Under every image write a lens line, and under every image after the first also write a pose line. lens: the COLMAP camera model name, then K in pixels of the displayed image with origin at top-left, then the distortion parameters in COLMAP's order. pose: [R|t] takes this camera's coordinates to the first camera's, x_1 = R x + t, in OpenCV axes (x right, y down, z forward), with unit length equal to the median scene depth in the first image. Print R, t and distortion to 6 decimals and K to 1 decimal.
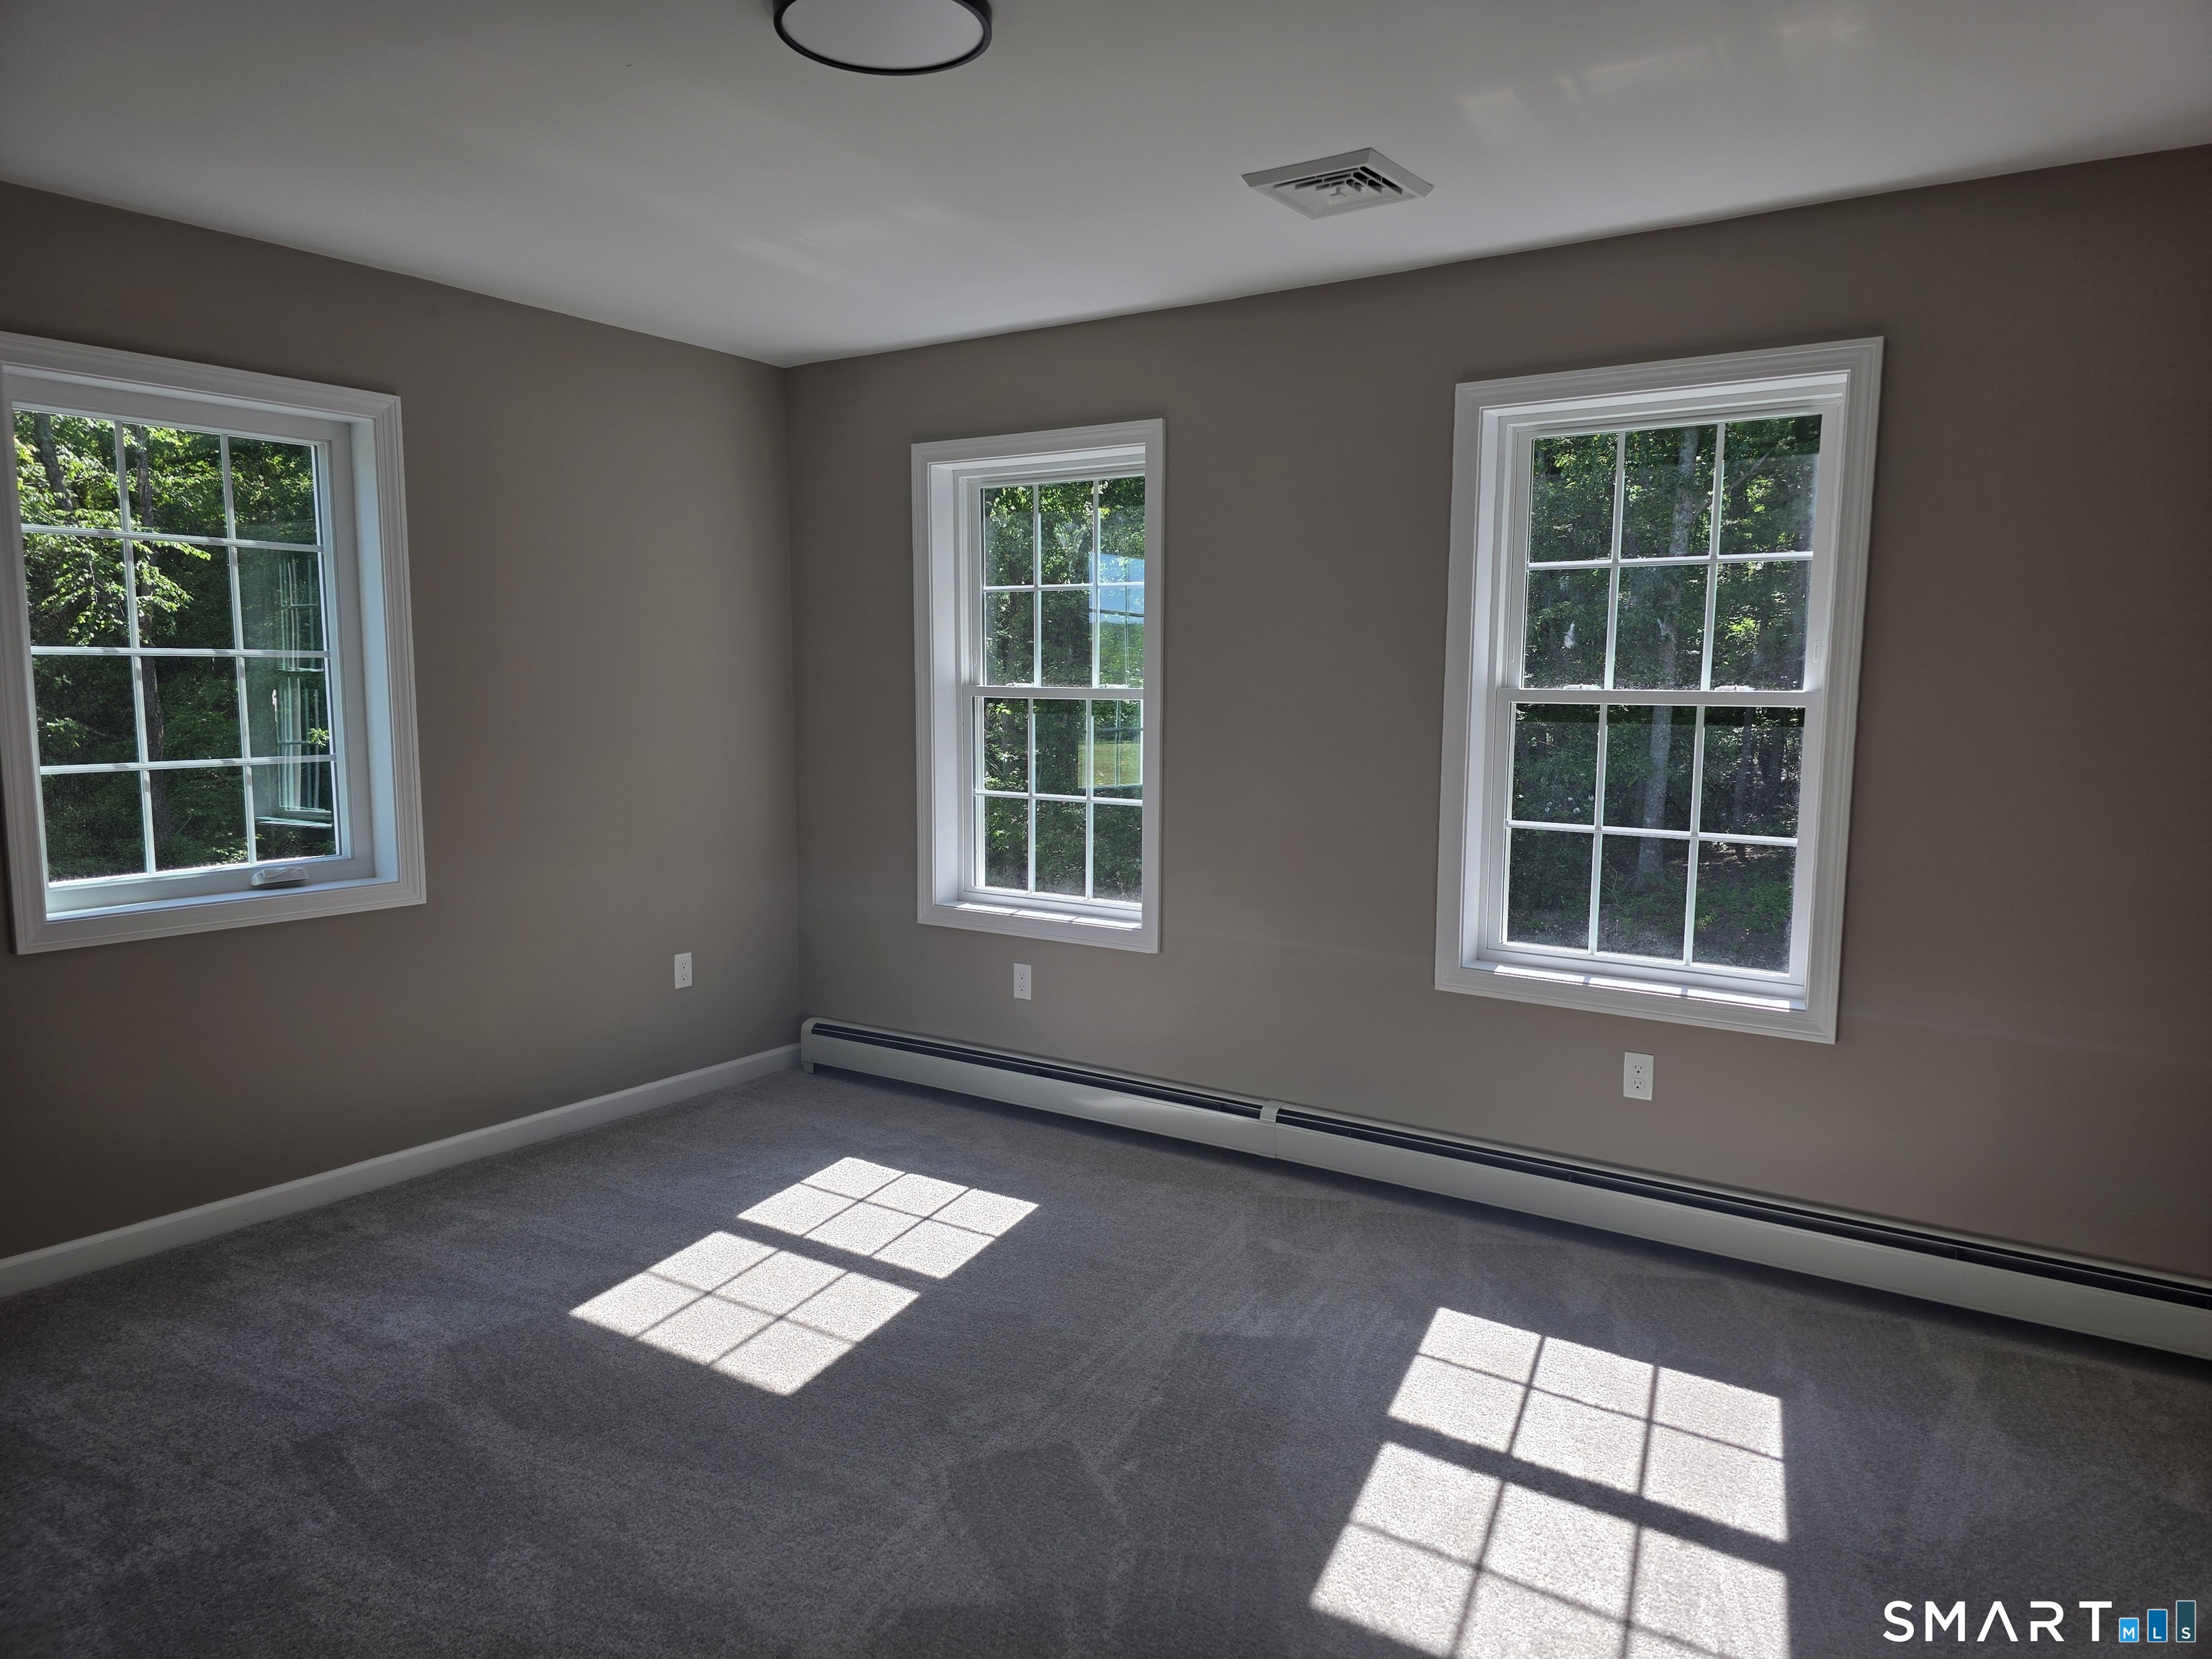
lens RADIAL K [[1474.5, 0, 1106.0], [0, 1474.5, 829.5], [0, 0, 1]] dist [0.096086, -0.090562]
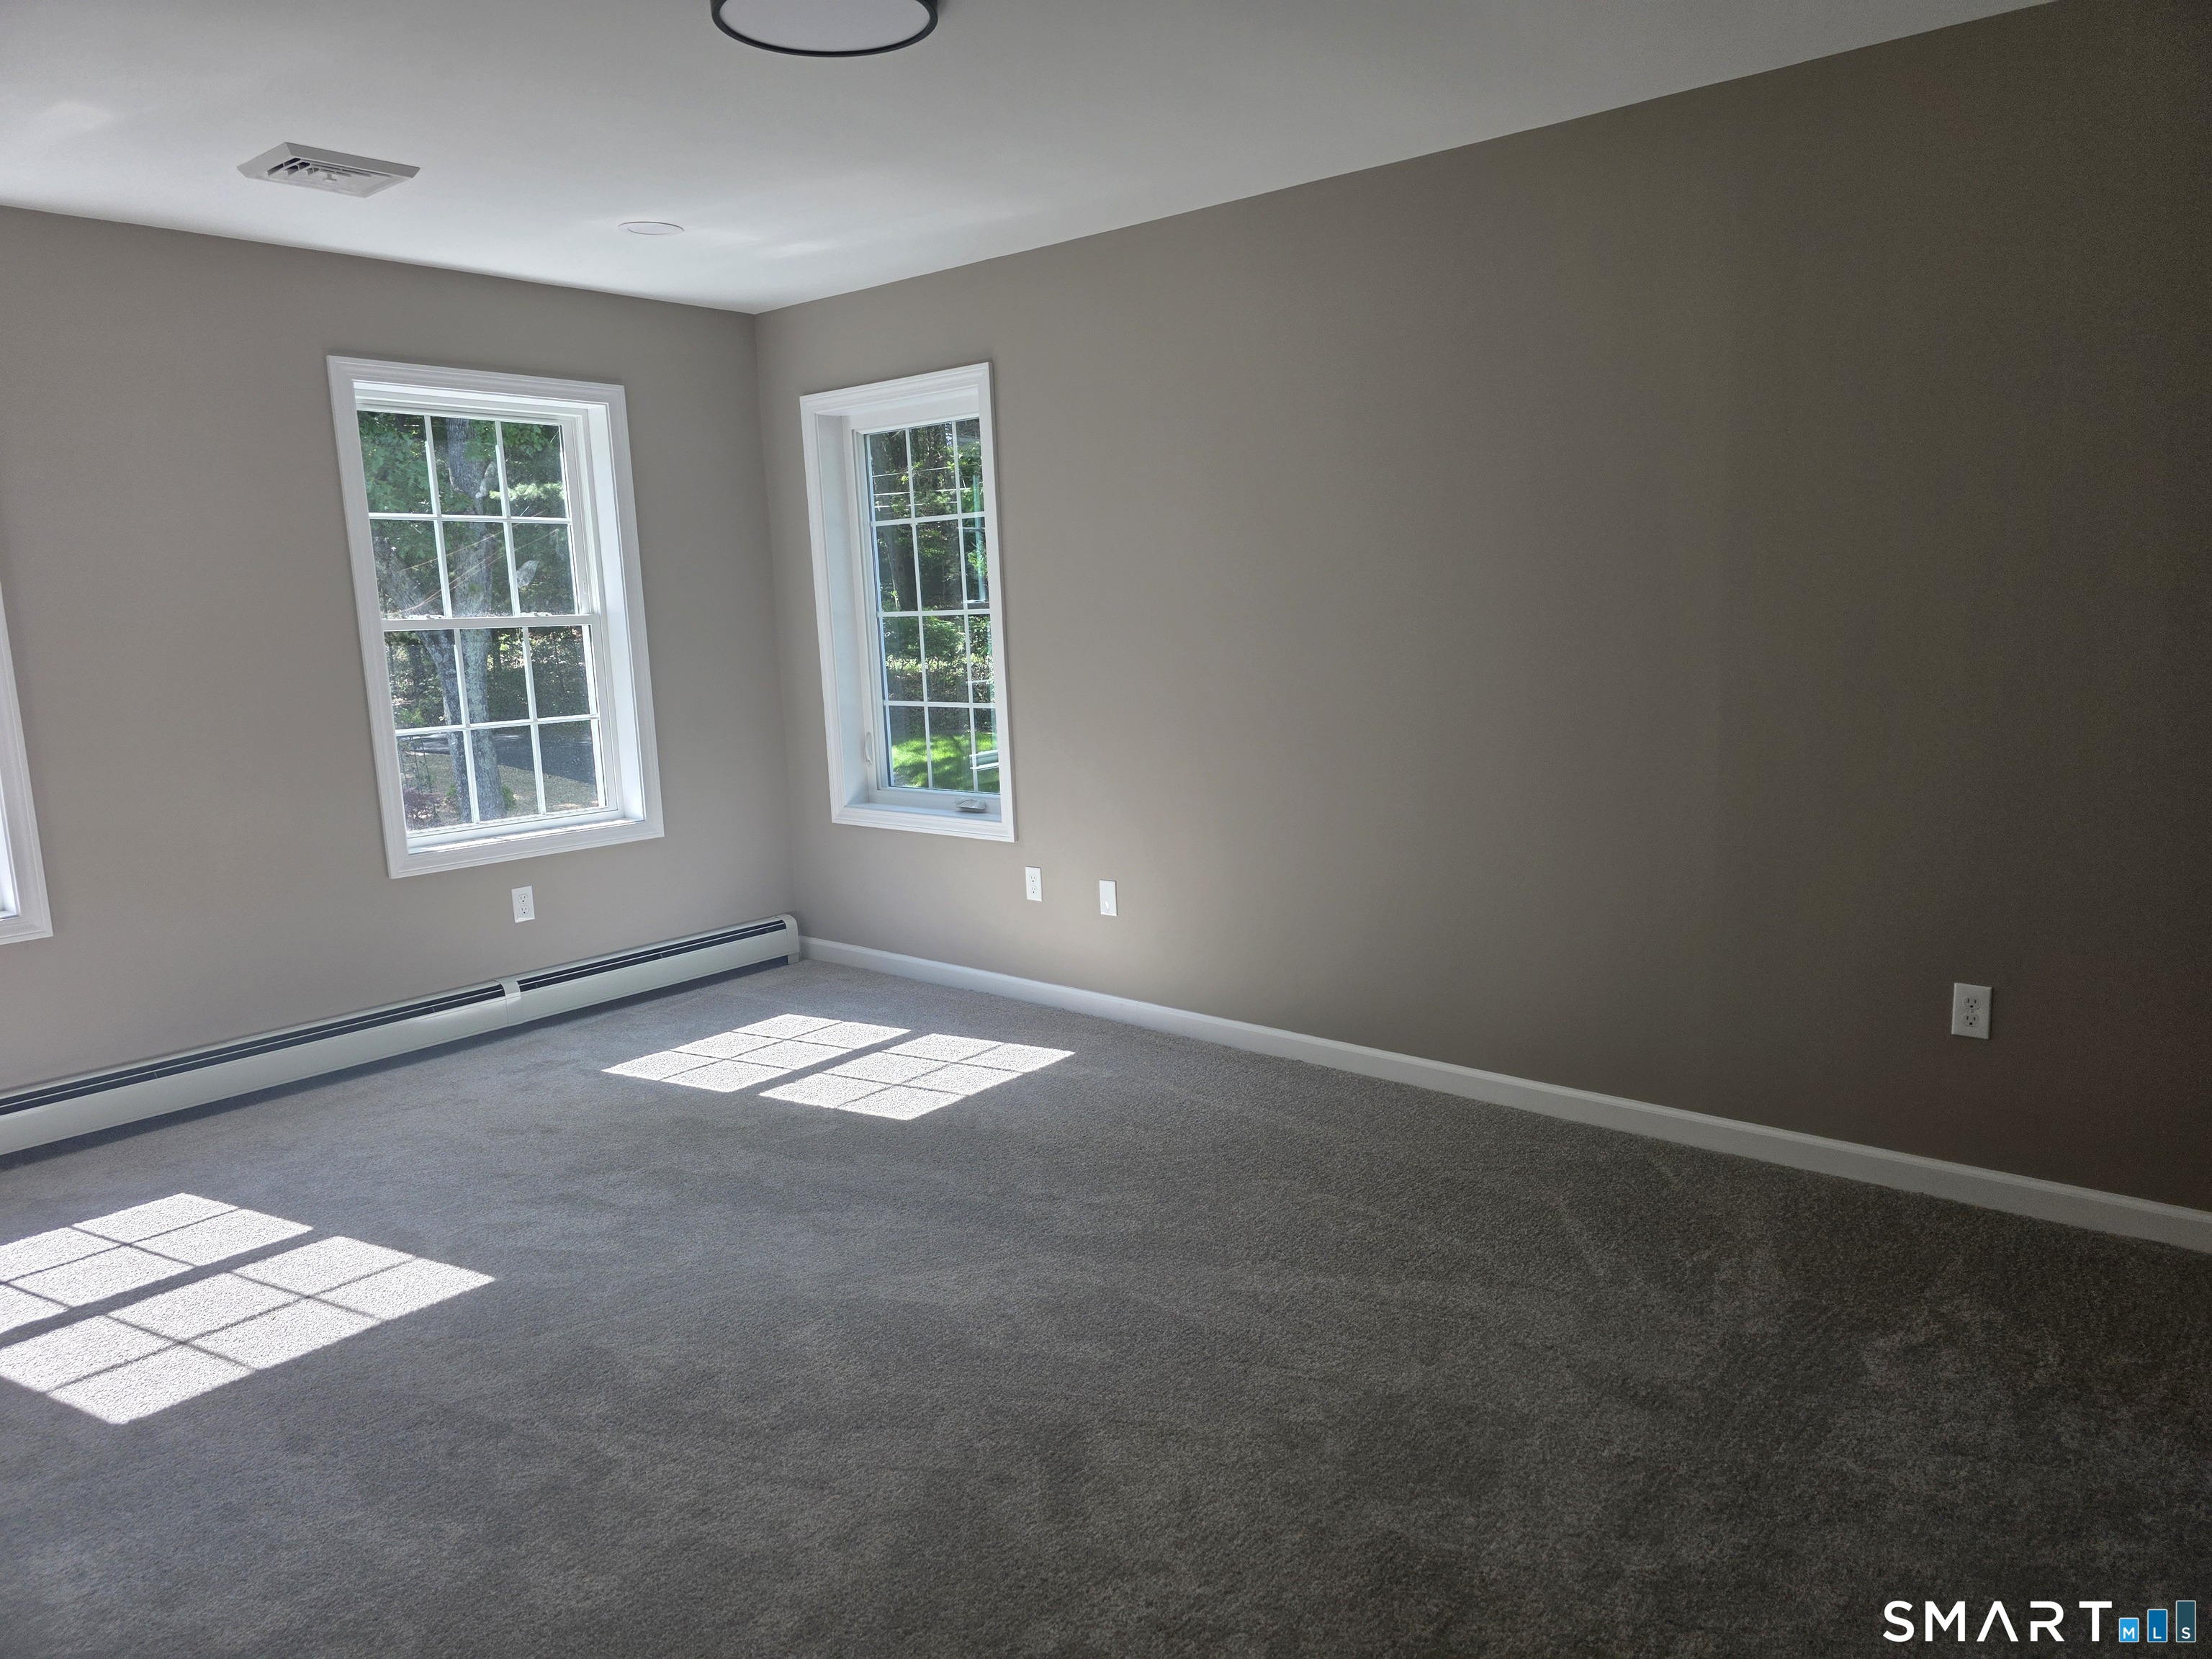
lens RADIAL K [[1474.5, 0, 1106.0], [0, 1474.5, 829.5], [0, 0, 1]] dist [0.096086, -0.090562]
pose [[0.132900, -0.173014, 0.975912, -0.907952], [0.136245, 0.978488, 0.154917, -0.039841], [-0.981720, 0.112375, 0.153613, 0.276923]]
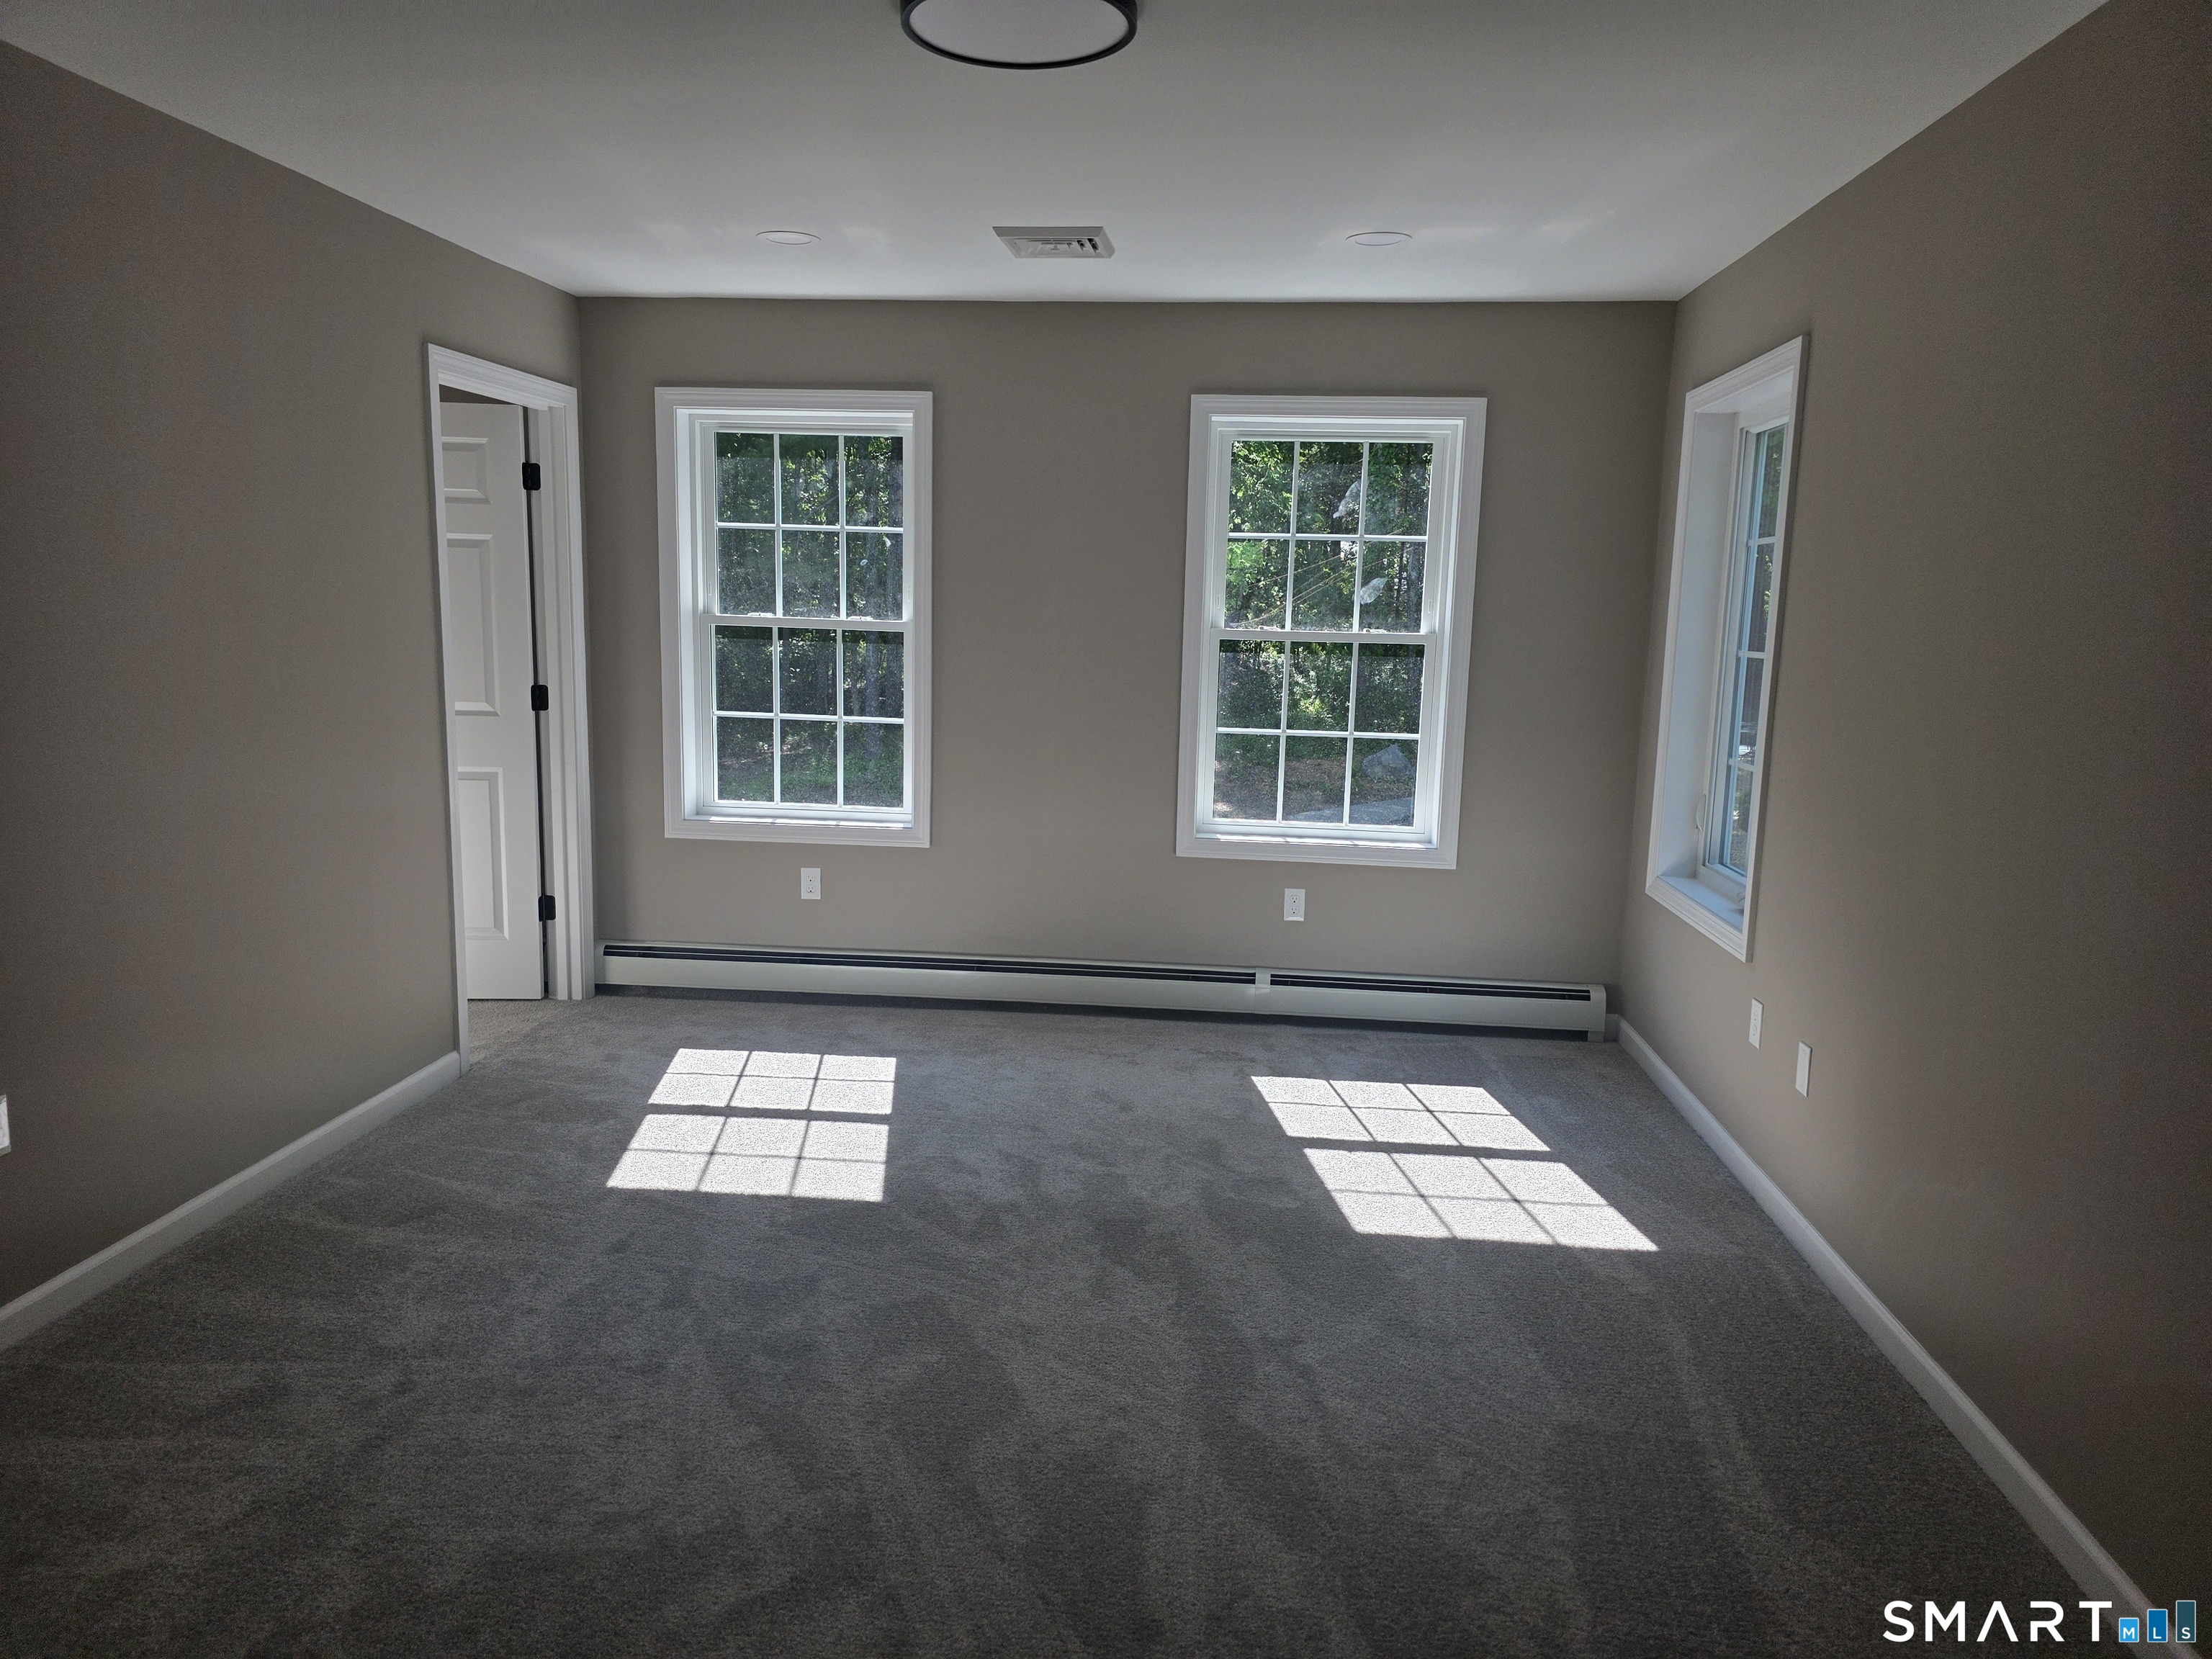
lens RADIAL K [[1474.5, 0, 1106.0], [0, 1474.5, 829.5], [0, 0, 1]] dist [0.096086, -0.090562]
pose [[0.883617, -0.061726, 0.464124, -0.473631], [0.032639, 0.996981, 0.070452, -0.011821], [-0.467072, -0.047104, 0.882964, -0.141218]]
